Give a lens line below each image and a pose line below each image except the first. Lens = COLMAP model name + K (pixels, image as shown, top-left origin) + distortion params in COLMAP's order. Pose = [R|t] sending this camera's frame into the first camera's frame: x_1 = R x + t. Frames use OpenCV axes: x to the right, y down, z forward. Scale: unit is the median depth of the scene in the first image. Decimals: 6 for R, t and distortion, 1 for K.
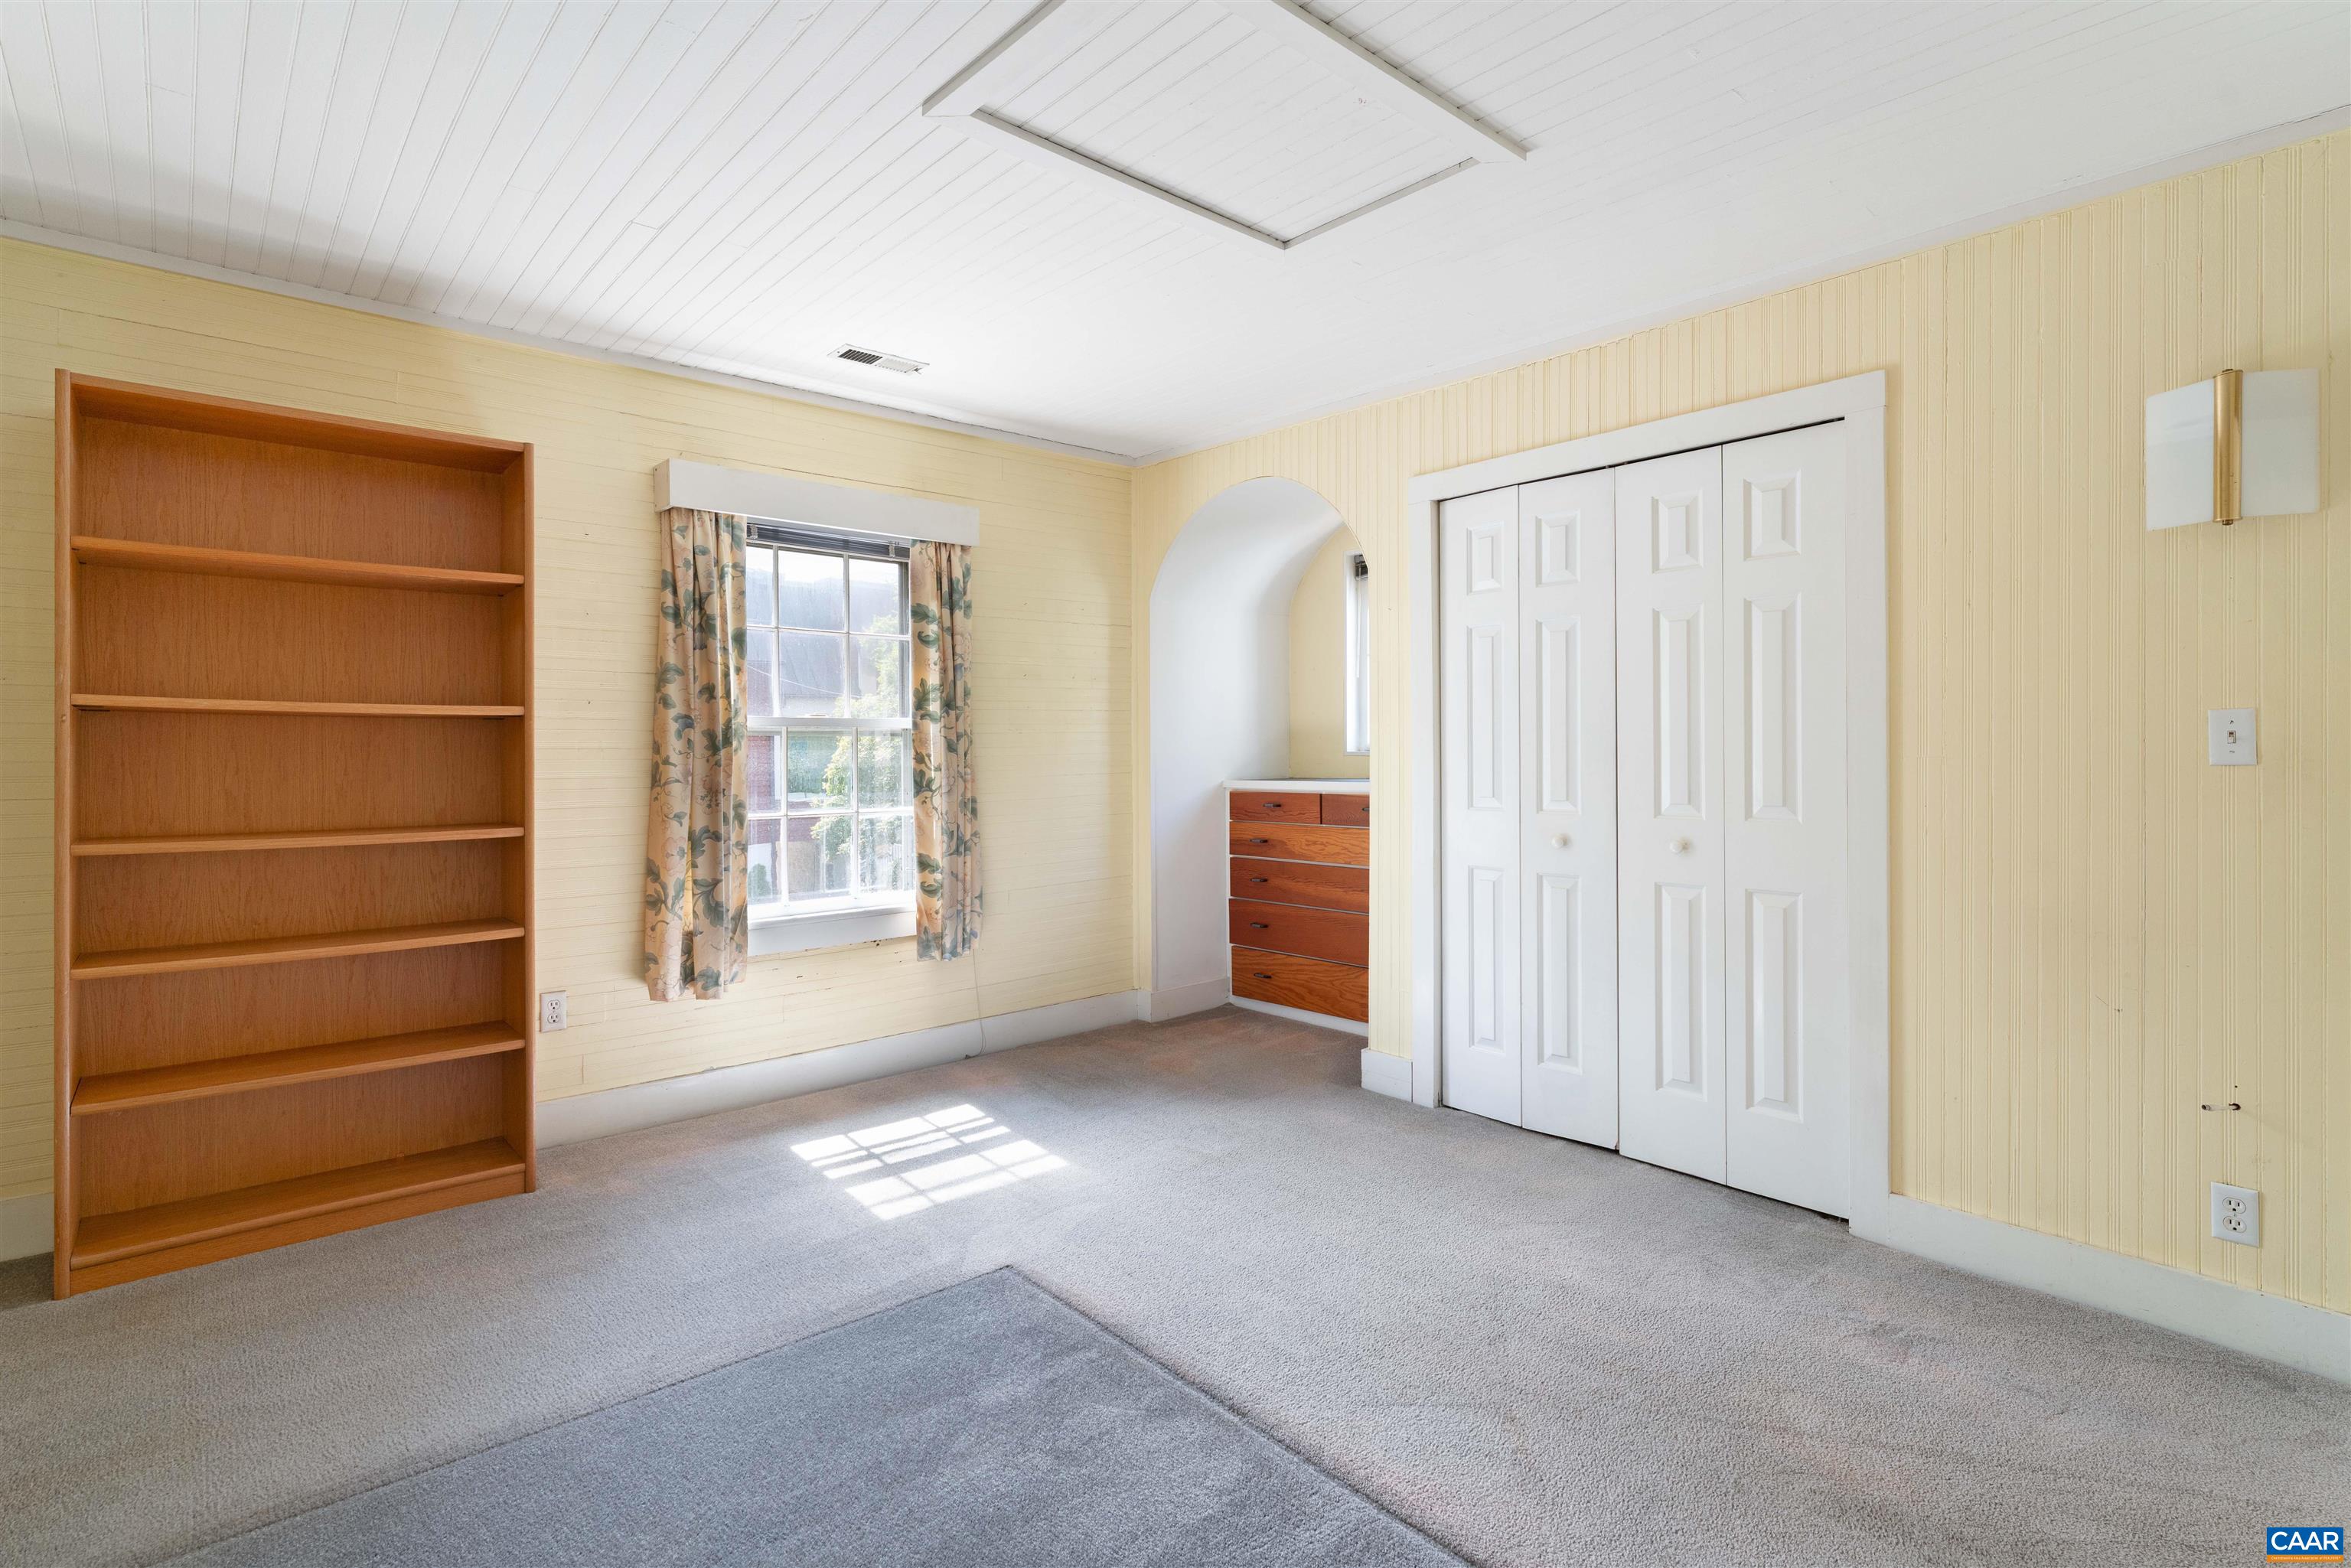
lens RADIAL K [[1142.8, 0, 1166.1], [0, 1142.8, 751.3], [0, 0, 1]] dist [0.000966, -0.000300]
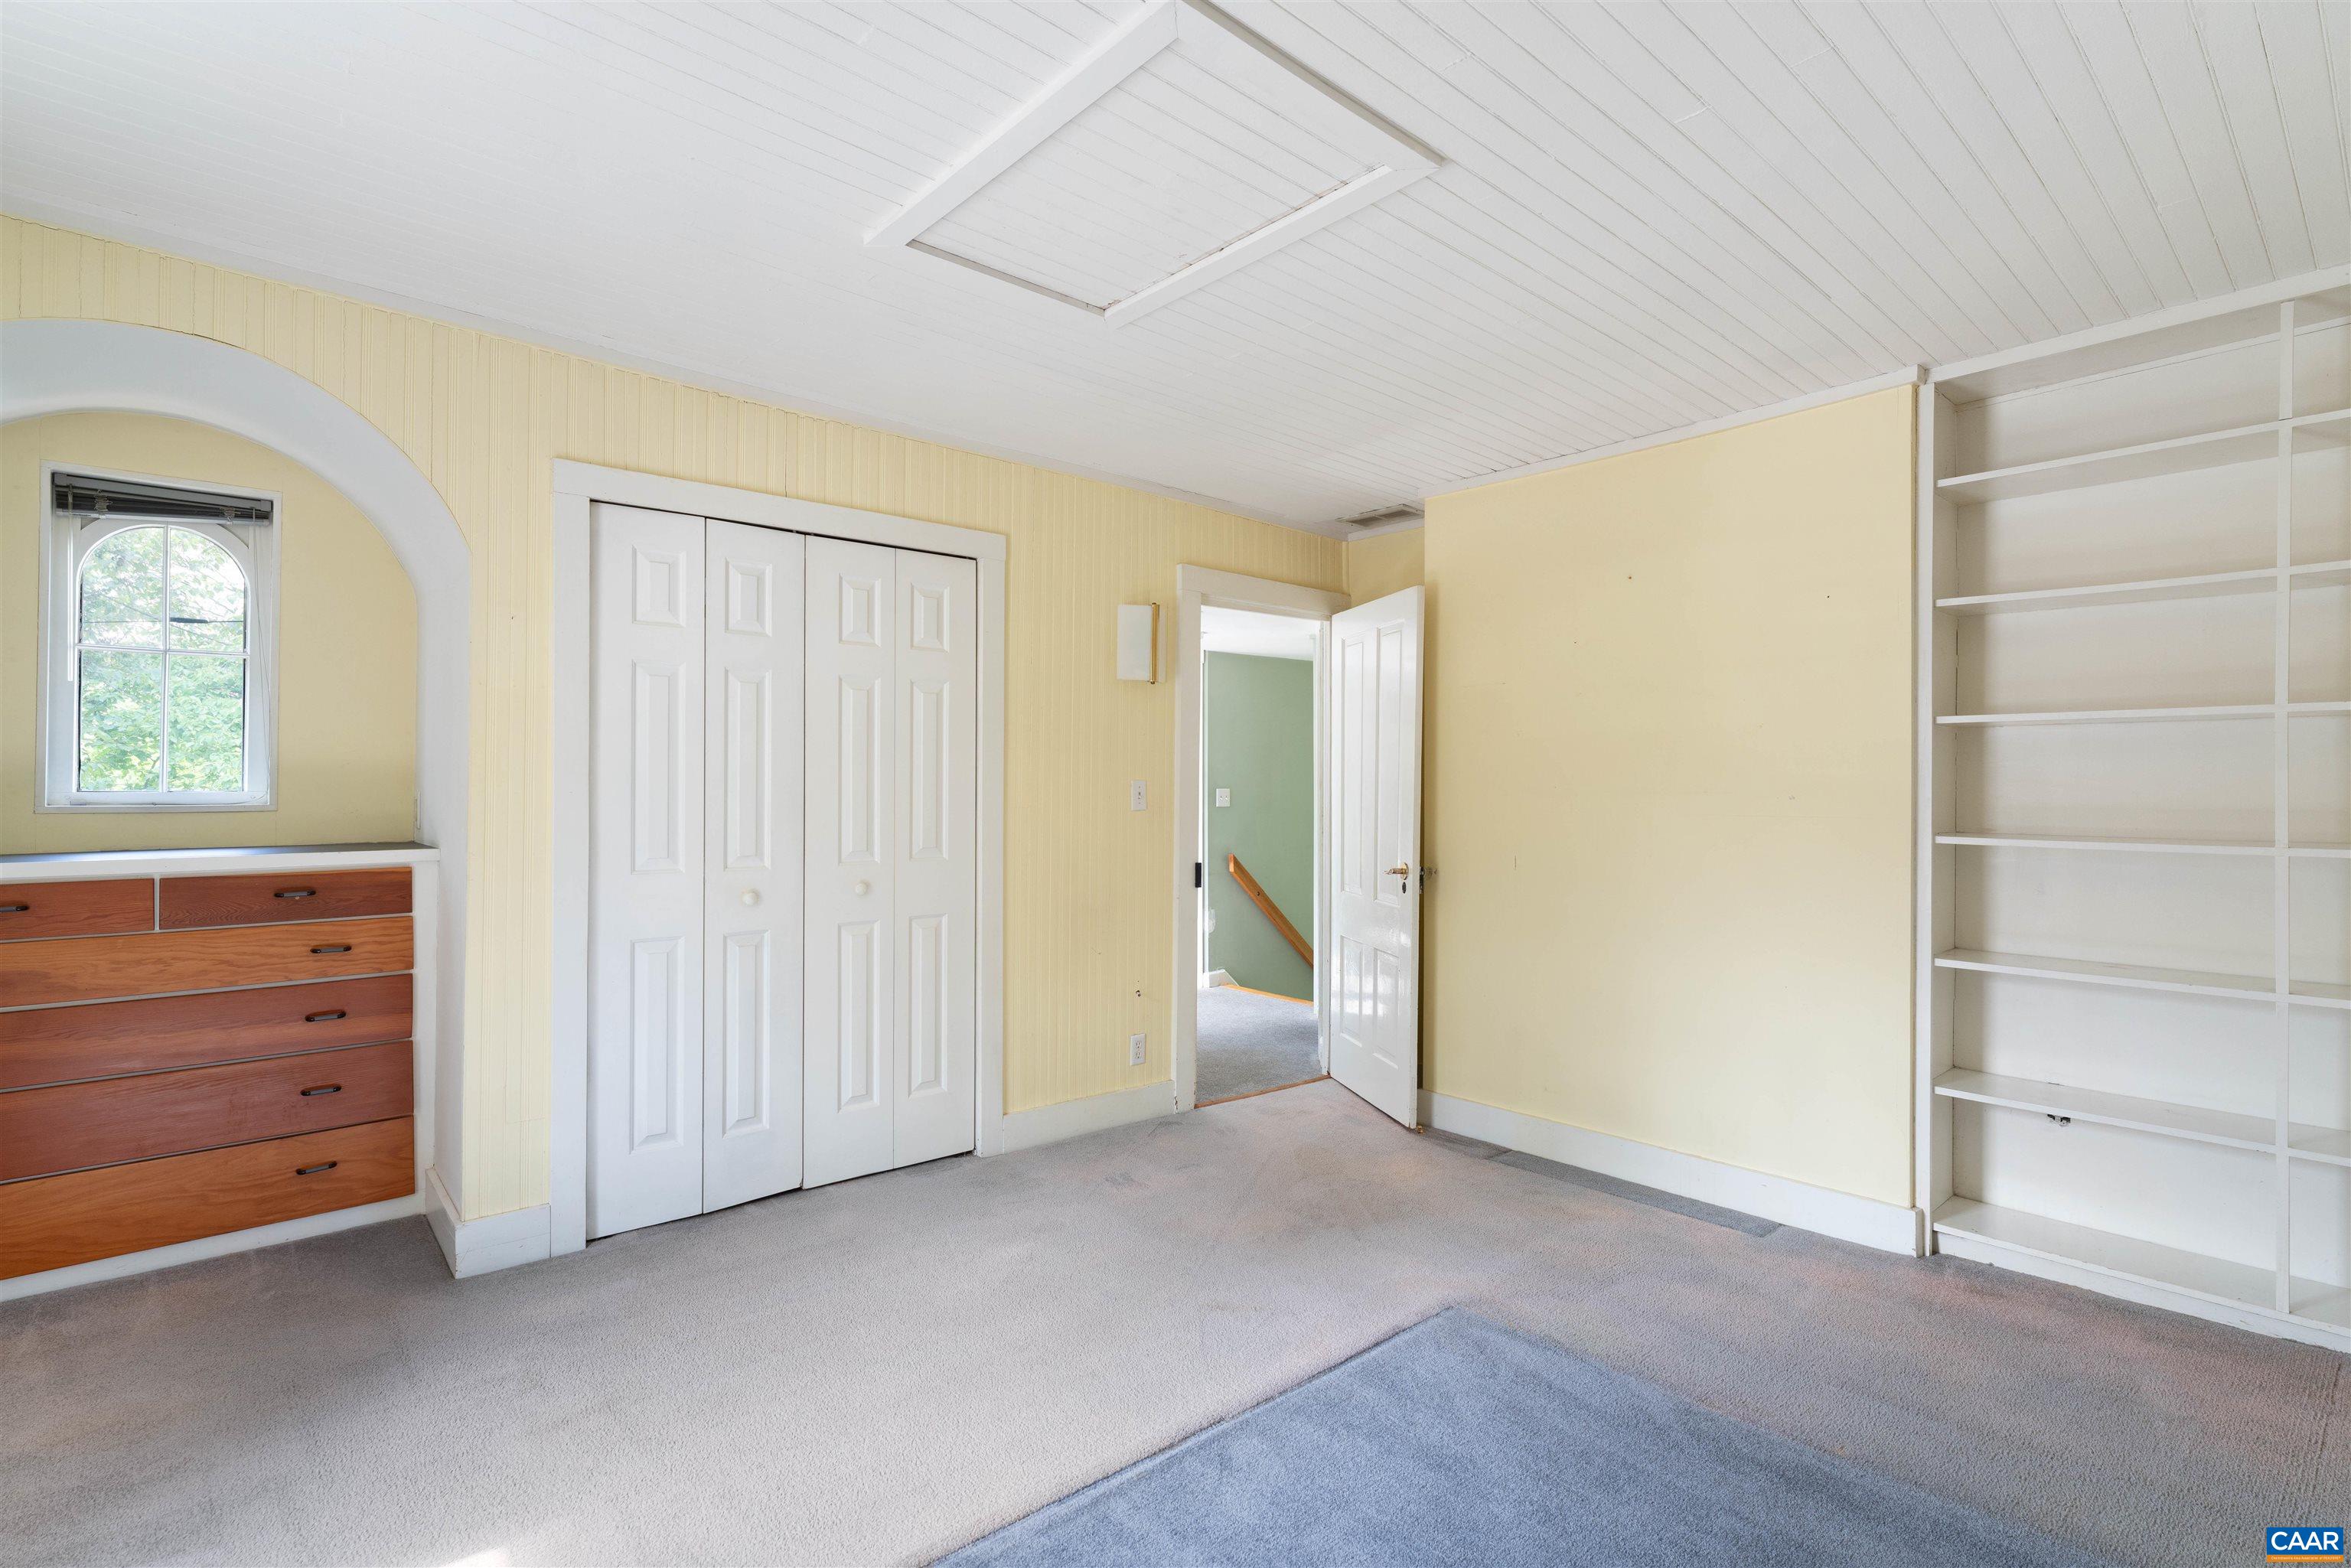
lens RADIAL K [[1088.1, 0, 1175.5], [0, 1088.1, 784.0], [0, 0, 1]] dist [0.000548, 0.000029]
pose [[-0.003913, 0.020424, 0.999784, -0.558475], [0.005288, 0.999778, -0.020403, 0.003290], [-0.999978, 0.005207, -0.004020, 0.608113]]
